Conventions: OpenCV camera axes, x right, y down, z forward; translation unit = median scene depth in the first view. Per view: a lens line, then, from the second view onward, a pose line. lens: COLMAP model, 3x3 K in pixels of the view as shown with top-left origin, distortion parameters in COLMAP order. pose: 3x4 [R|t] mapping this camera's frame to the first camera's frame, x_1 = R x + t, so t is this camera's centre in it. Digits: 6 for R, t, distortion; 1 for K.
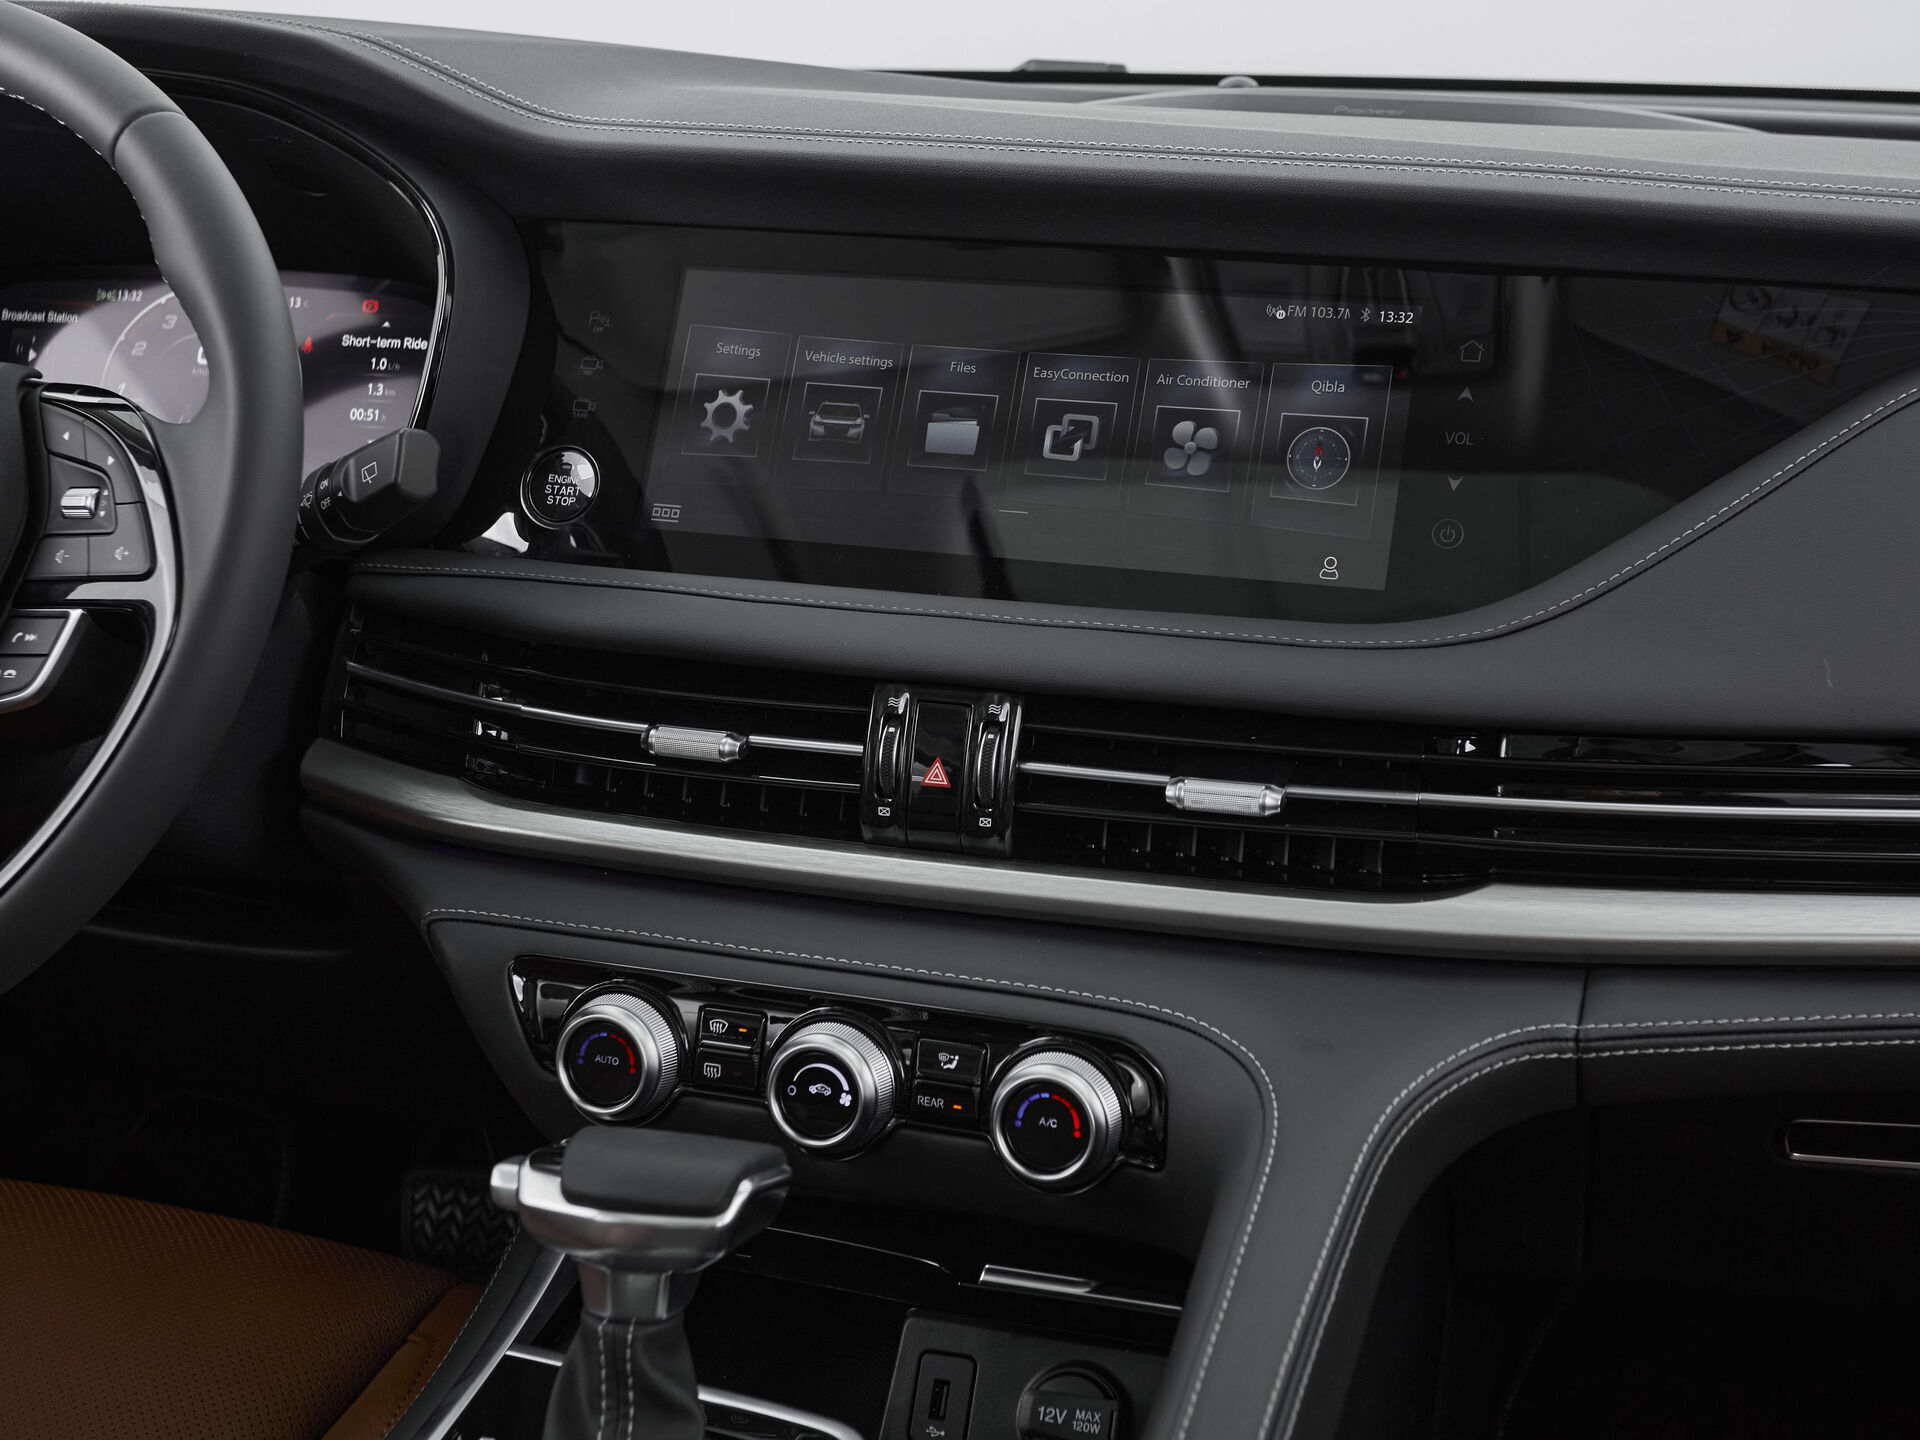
lens RADIAL K [[2597.2, 0, 876.7], [0, 2597.2, 642.8], [0, 0, 1]] dist [0.013761, 0.092644]
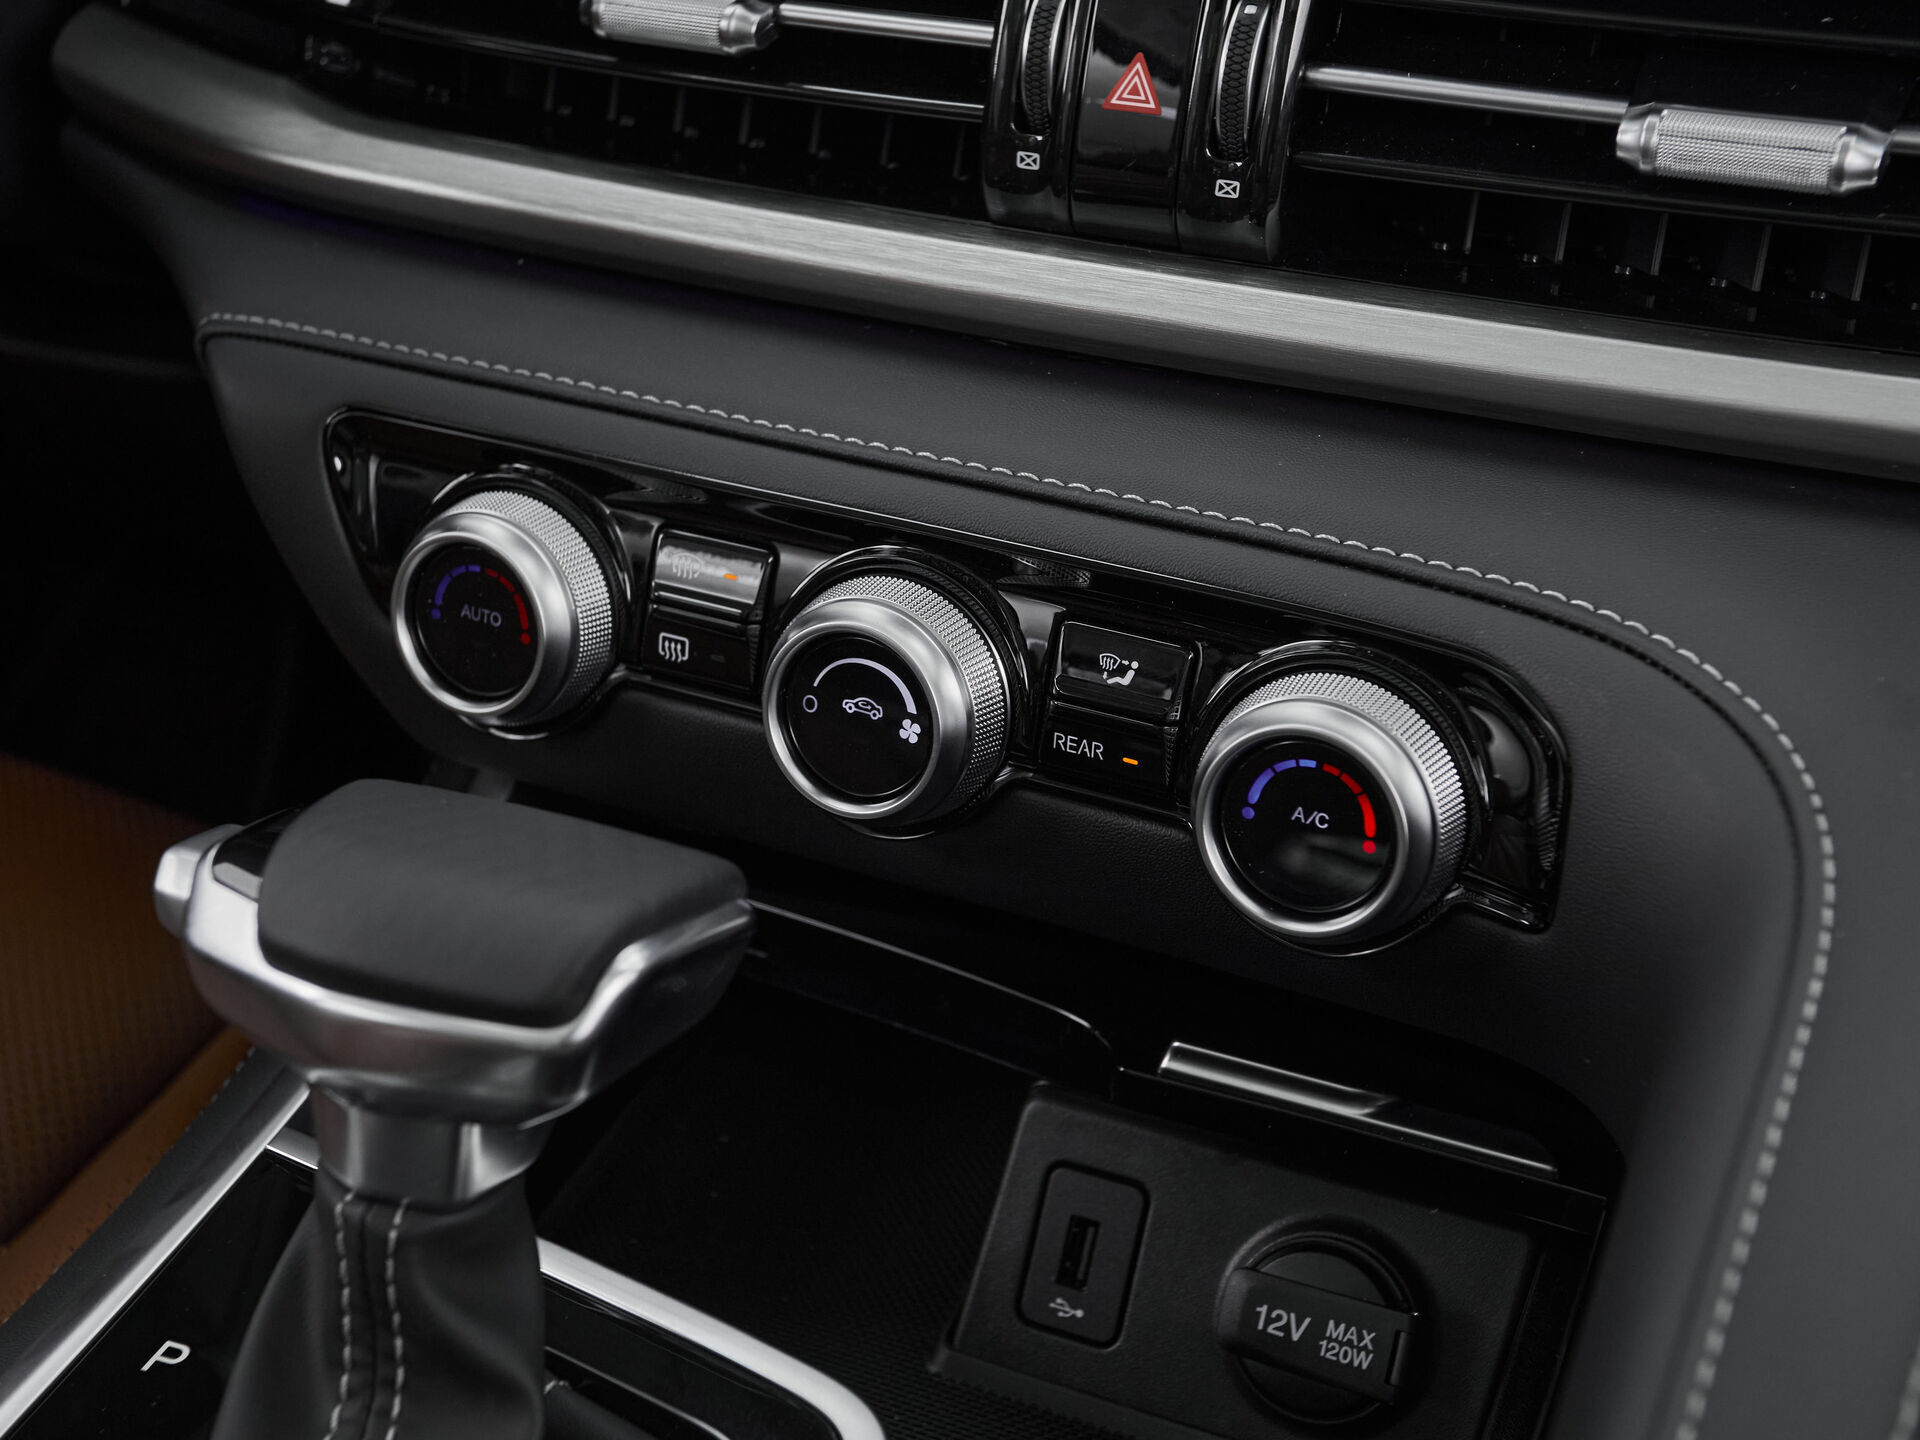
lens RADIAL K [[2597.2, 0, 876.7], [0, 2597.2, 642.8], [0, 0, 1]] dist [0.013761, 0.092644]
pose [[0.992635, 0.057116, -0.106836, 0.034422], [-0.031045, 0.972364, 0.231395, 0.042021], [0.117100, -0.226374, 0.966976, 0.511954]]
